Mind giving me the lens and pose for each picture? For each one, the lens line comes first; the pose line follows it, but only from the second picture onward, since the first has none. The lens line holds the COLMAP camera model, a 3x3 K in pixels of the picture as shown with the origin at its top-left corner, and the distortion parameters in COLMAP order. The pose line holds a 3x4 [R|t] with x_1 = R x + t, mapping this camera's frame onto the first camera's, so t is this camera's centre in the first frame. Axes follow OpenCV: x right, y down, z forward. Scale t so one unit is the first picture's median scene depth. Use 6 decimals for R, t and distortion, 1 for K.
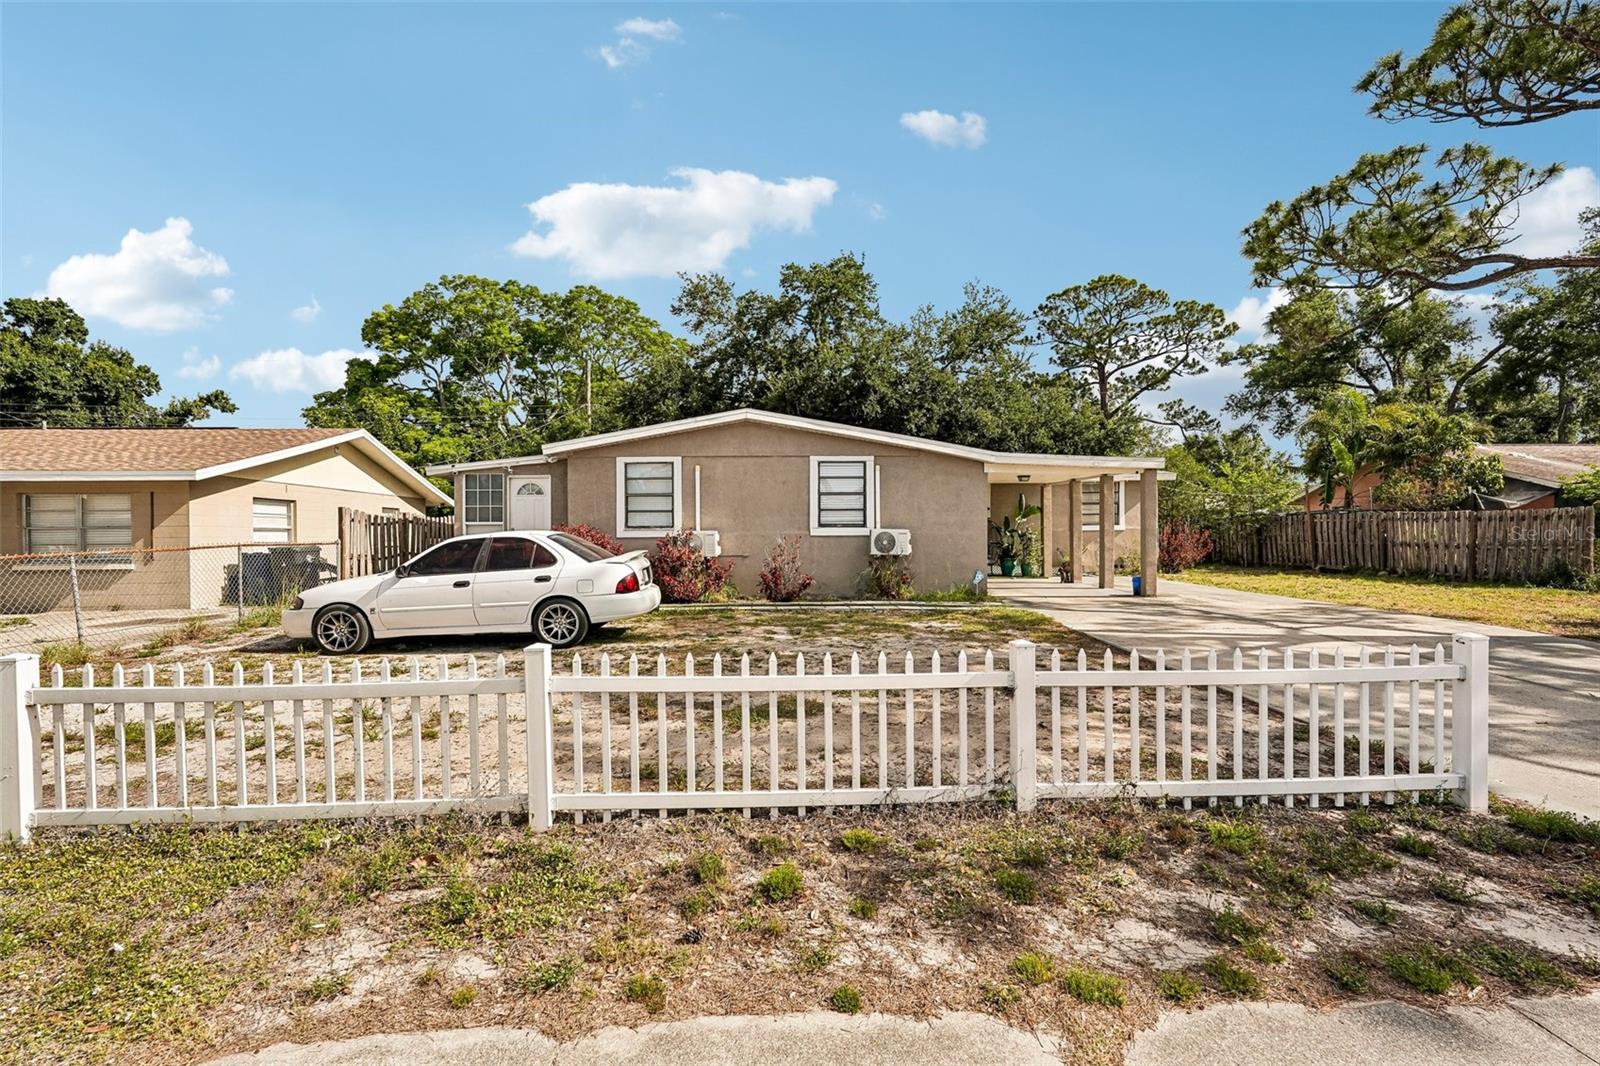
lens RADIAL K [[706.3, 0, 800.9], [0, 706.3, 533.1], [0, 0, 1]] dist [-0.011646, 0.005350]
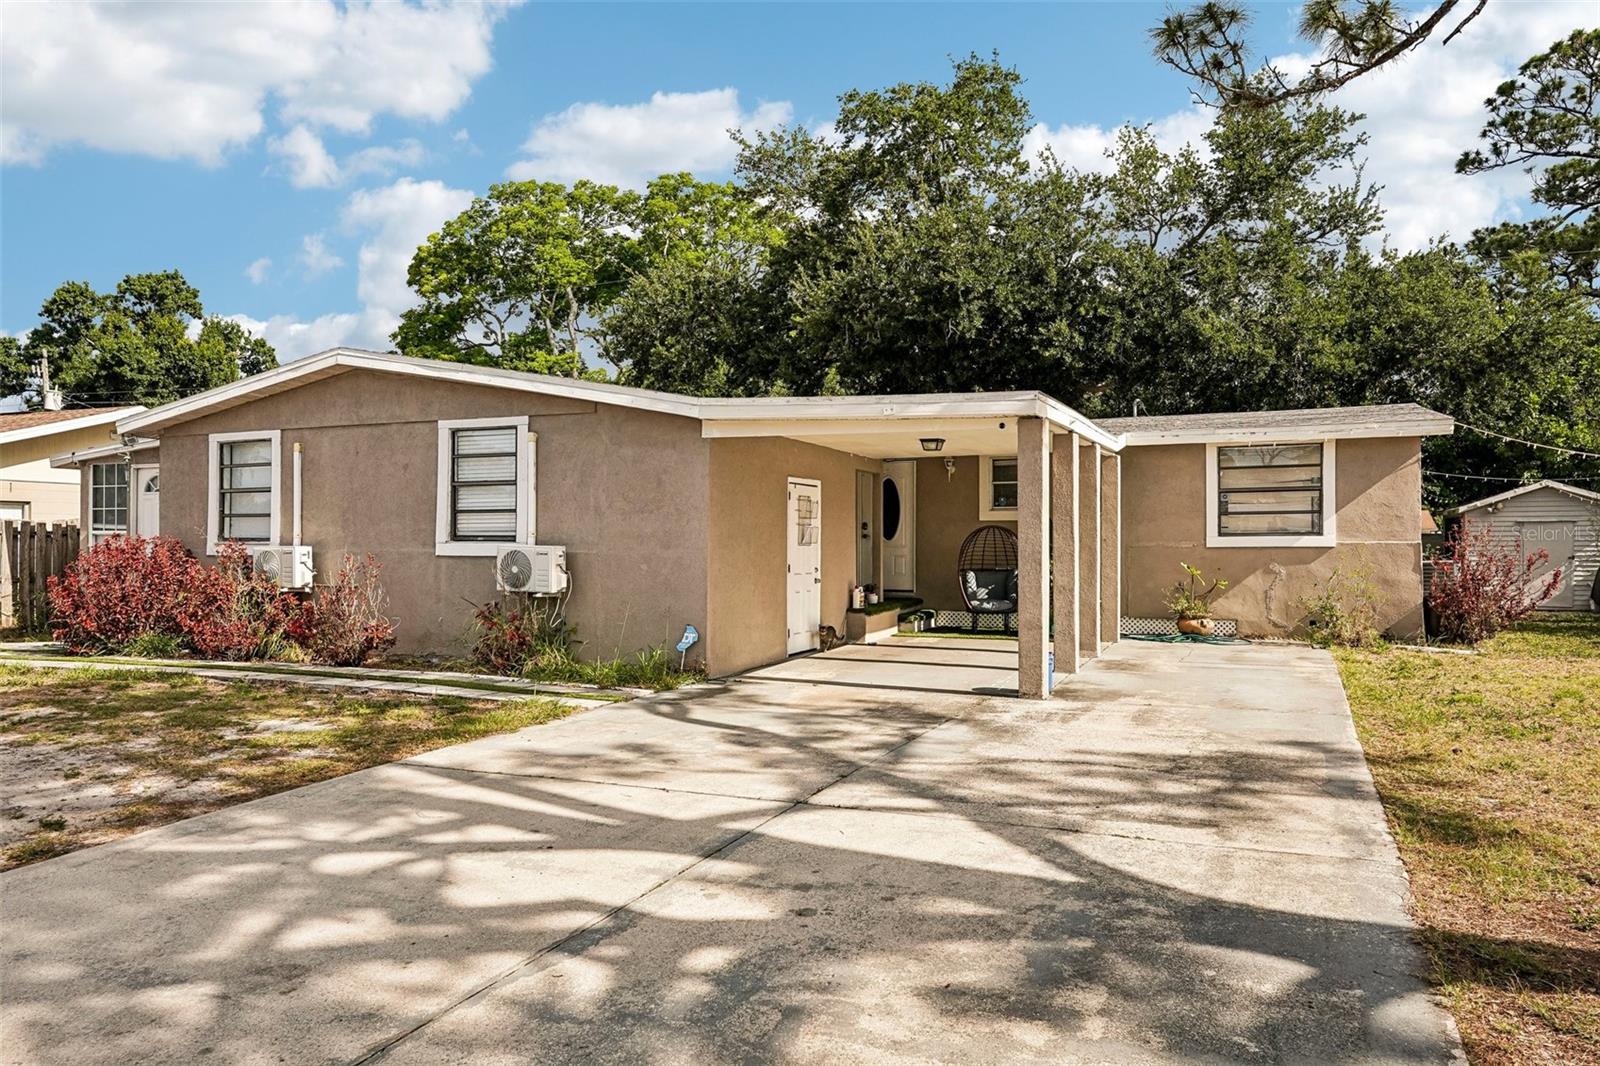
lens RADIAL K [[1093.1, 0, 800.0], [0, 1093.1, 533.1], [0, 0, 1]] dist [-0.003209, -0.000799]
pose [[0.901931, 0.004037, -0.431862, 0.597348], [-0.006075, 0.999976, -0.003340, -0.011987], [0.431838, 0.005636, 0.901933, 0.264700]]
